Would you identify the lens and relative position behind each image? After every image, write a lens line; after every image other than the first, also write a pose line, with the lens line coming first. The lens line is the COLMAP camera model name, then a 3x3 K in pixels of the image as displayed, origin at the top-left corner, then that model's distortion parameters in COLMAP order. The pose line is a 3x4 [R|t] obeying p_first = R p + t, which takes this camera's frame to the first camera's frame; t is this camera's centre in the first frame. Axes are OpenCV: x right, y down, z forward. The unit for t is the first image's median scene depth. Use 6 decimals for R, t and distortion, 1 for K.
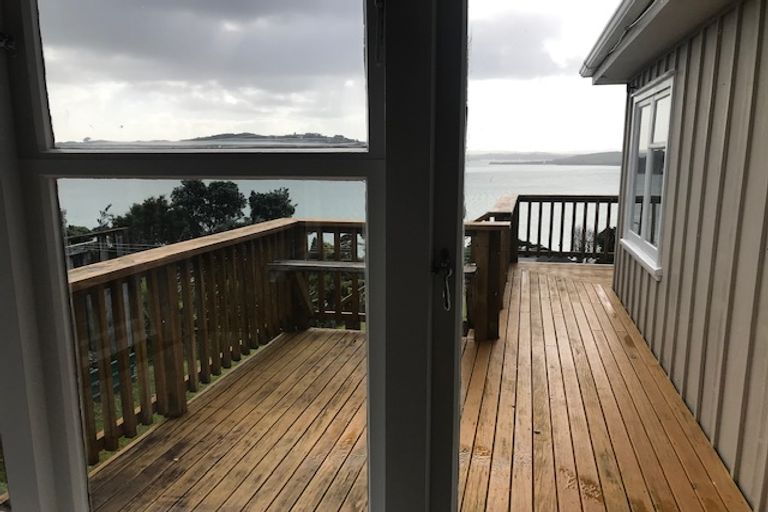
lens RADIAL K [[615.3, 0, 385.3], [0, 615.3, 258.5], [0, 0, 1]] dist [0.039354, -0.007418]
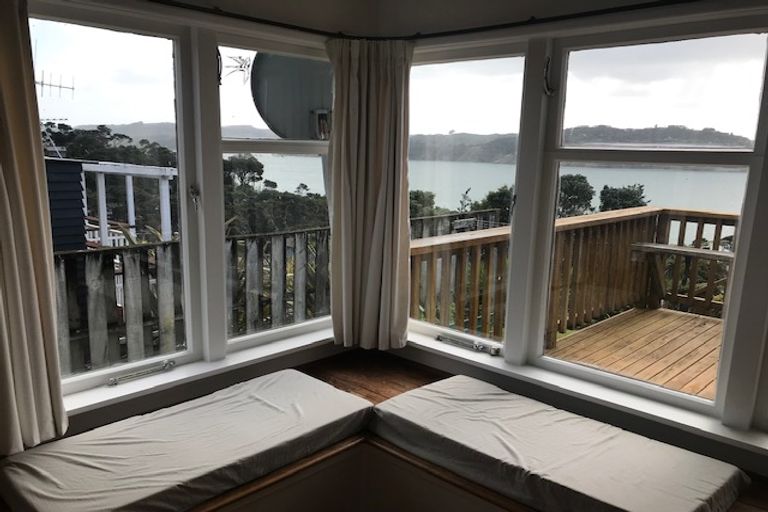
lens RADIAL K [[615.3, 0, 379.8], [0, 615.3, 257.6], [0, 0, 1]] dist [0.039354, -0.007418]
pose [[0.852234, 0.115105, -0.510341, 0.009126], [-0.109800, 0.993123, 0.040637, 0.034783], [0.511509, 0.021403, 0.859011, -0.257371]]
